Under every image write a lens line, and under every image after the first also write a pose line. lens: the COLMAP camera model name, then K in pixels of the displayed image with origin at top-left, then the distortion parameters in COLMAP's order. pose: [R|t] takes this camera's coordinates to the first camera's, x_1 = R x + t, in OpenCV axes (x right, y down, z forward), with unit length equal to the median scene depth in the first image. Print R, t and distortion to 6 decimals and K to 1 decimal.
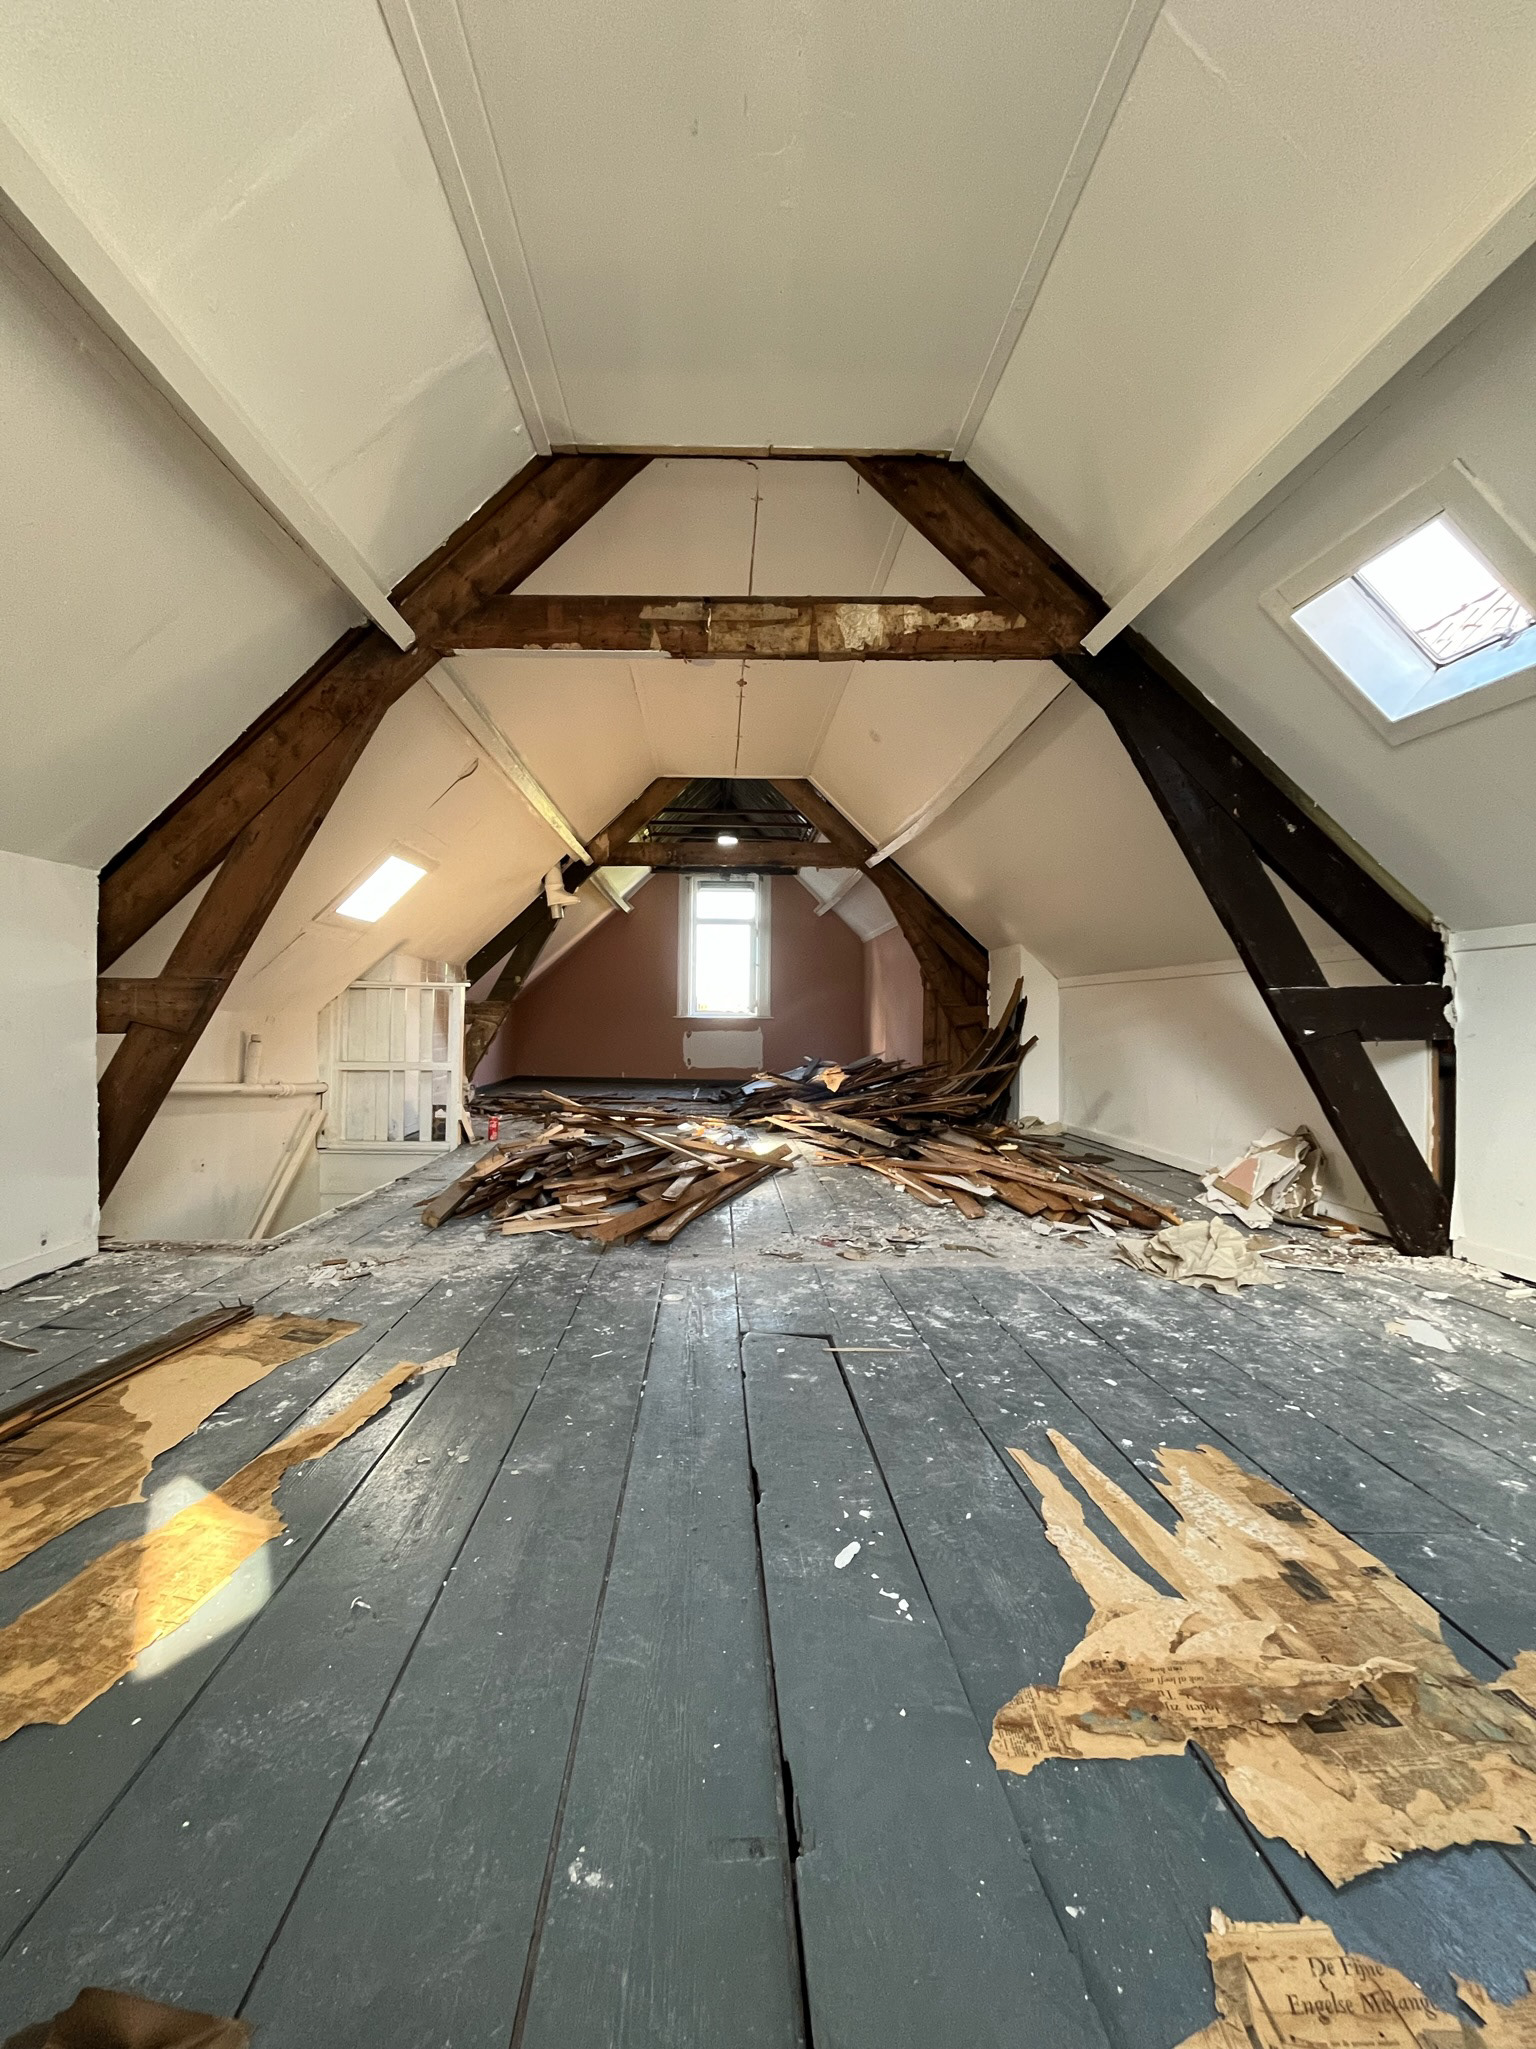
lens RADIAL K [[823.7, 0, 768.0], [0, 823.7, 1024.5], [0, 0, 1]] dist [-0.000780, -0.000676]
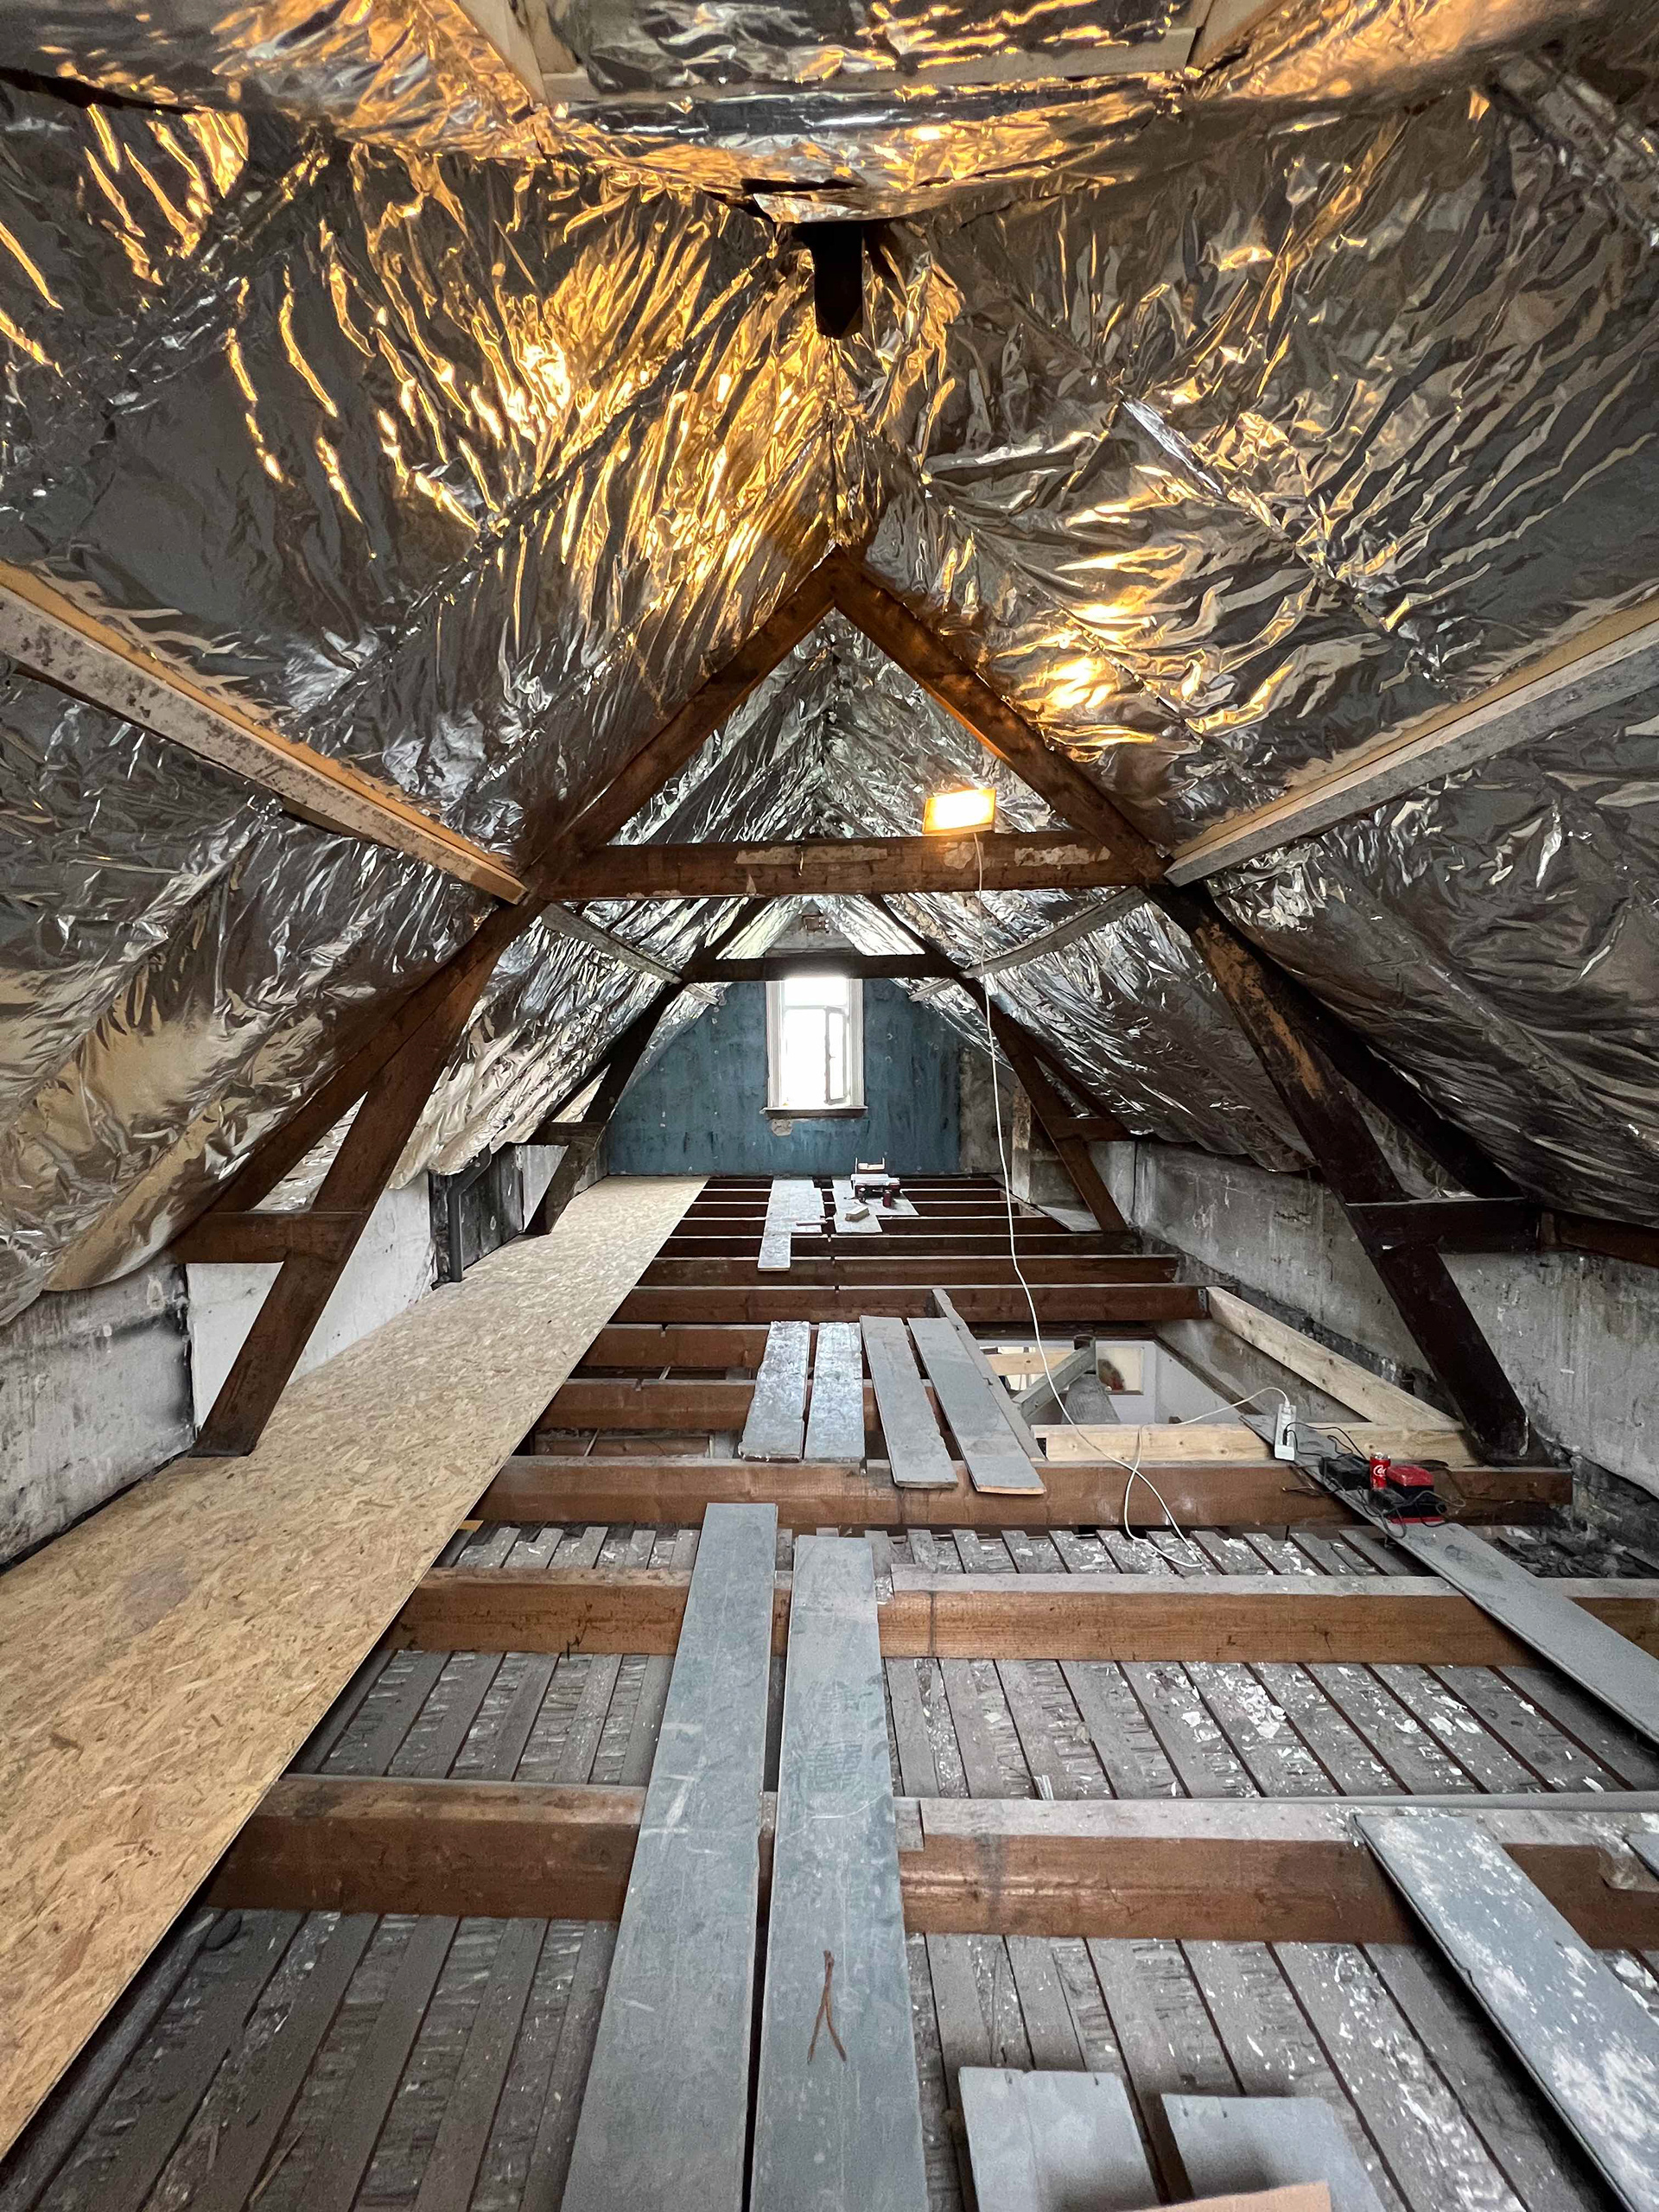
lens RADIAL K [[877.0, 0, 826.6], [0, 877.0, 1107.2], [0, 0, 1]] dist [-0.001135, 0.000032]
pose [[0.998974, -0.023396, -0.038778, -0.004204], [0.025513, 0.998159, 0.055017, -0.243080], [0.037420, -0.055950, 0.997732, -0.121674]]
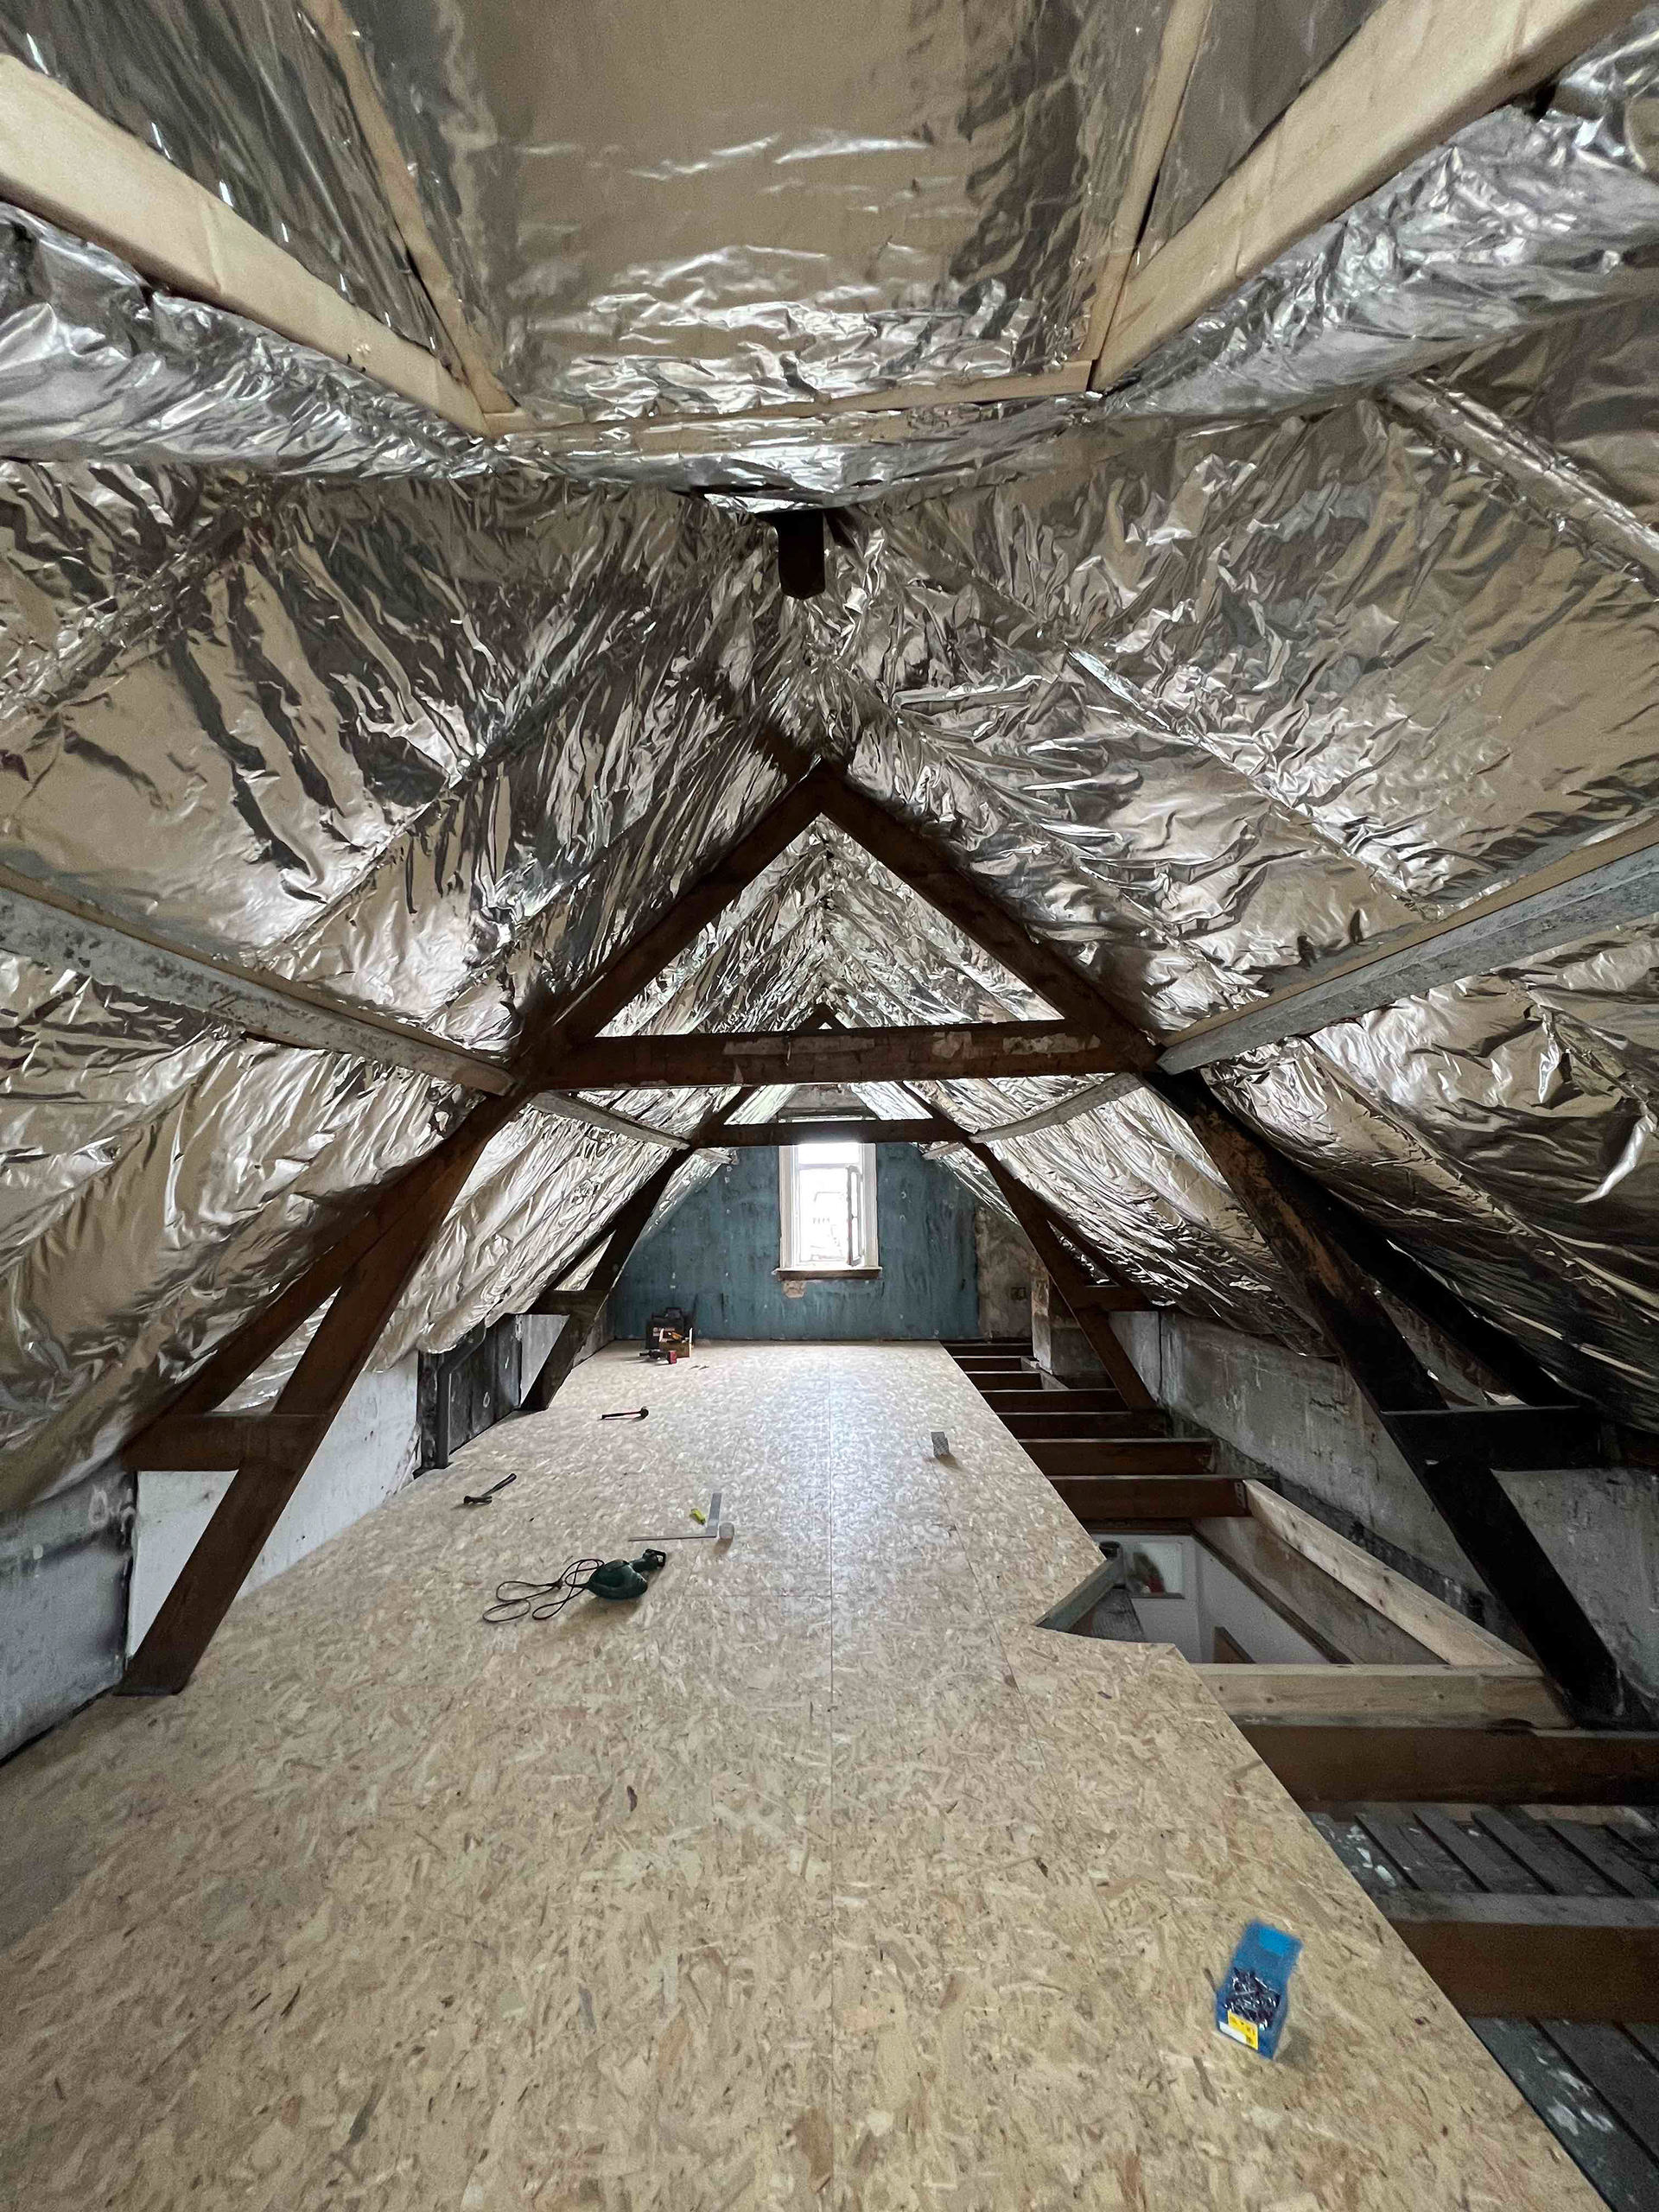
lens RADIAL K [[877.0, 0, 826.6], [0, 877.0, 1107.2], [0, 0, 1]] dist [-0.001135, 0.000032]
pose [[0.997535, -0.036277, -0.060073, 0.039481], [0.029425, 0.993356, -0.111259, -0.299188], [0.063710, 0.109217, 0.991974, -0.084052]]
